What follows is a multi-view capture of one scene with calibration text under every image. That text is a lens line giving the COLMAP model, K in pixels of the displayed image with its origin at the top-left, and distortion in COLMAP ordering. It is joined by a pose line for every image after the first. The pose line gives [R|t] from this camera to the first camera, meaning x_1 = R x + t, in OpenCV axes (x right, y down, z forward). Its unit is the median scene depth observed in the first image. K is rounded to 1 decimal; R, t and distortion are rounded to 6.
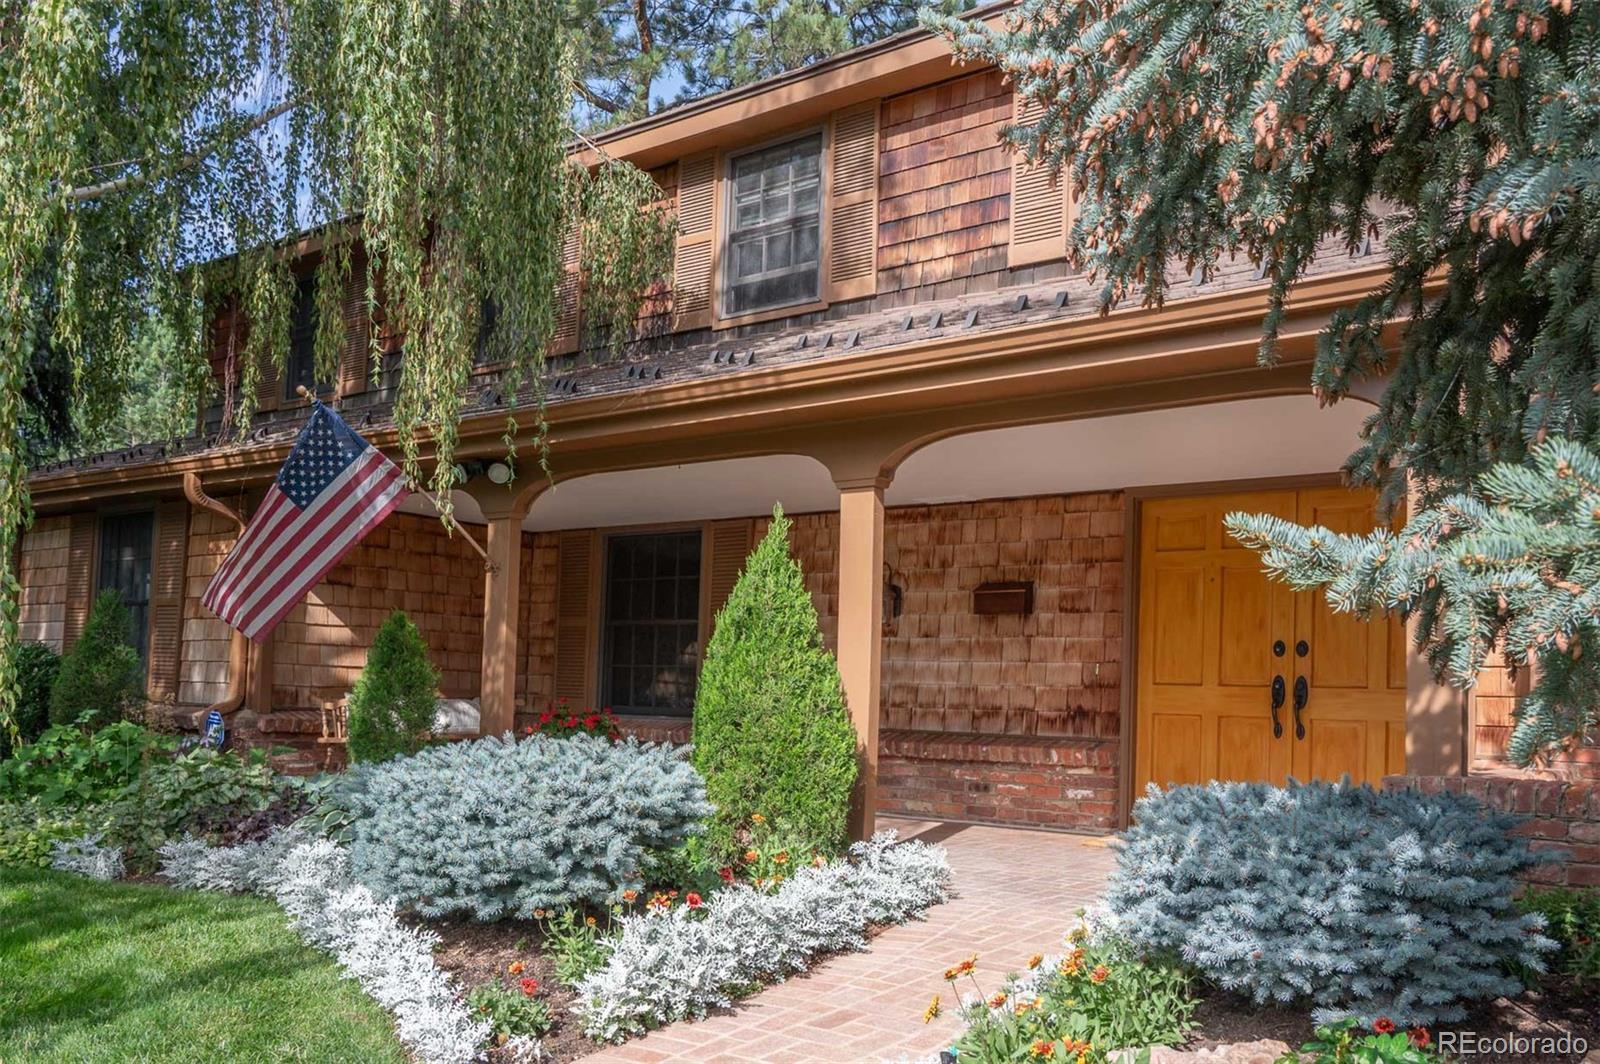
lens RADIAL K [[1325.0, 0, 799.5], [0, 1325.0, 653.4], [0, 0, 1]] dist [-0.000979, 0.000627]
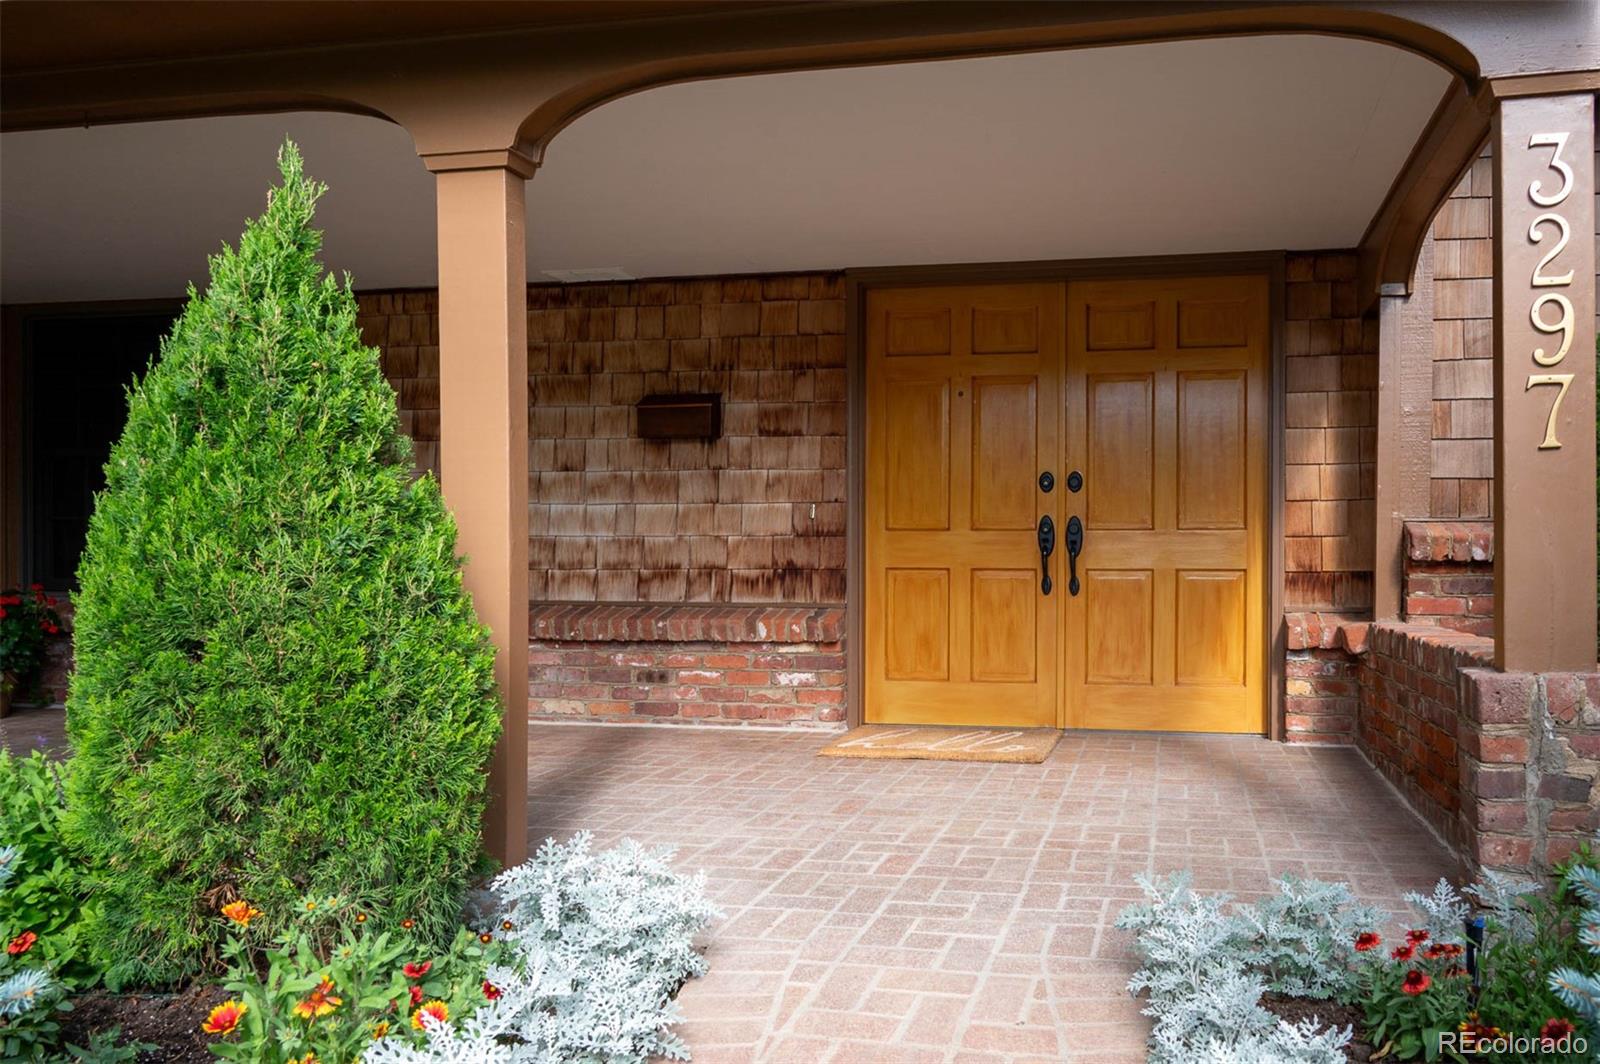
lens RADIAL K [[1074.9, 0, 932.2], [0, 1074.9, 568.7], [0, 0, 1]] dist [-0.006249, 0.001224]
pose [[0.888489, -0.036171, 0.457470, 0.004552], [0.009247, 0.998097, 0.060959, 0.007917], [-0.458805, -0.049931, 0.887133, 0.432358]]
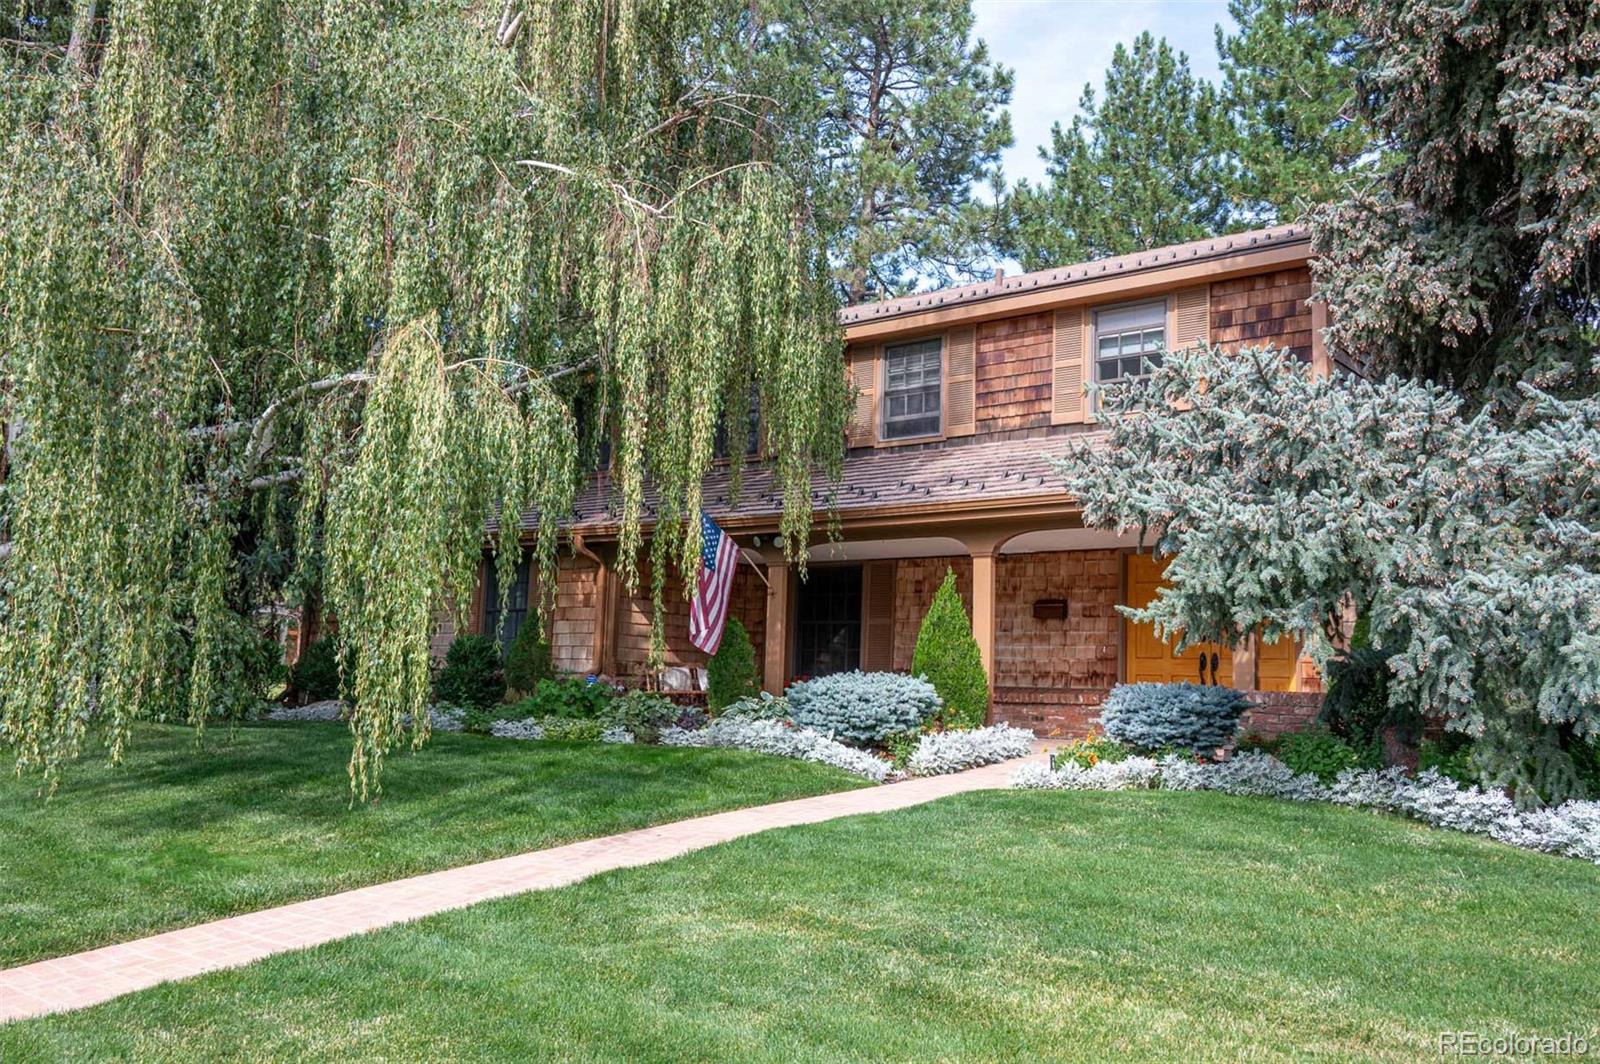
lens RADIAL K [[1382.6, 0, 846.5], [0, 1382.6, 530.4], [0, 0, 1]] dist [0.055315, 0.001205]
pose [[0.999661, 0.002617, 0.025919, -0.170384], [-0.000367, 0.996258, -0.086432, 0.013748], [-0.026048, 0.086393, 0.995921, -0.860206]]
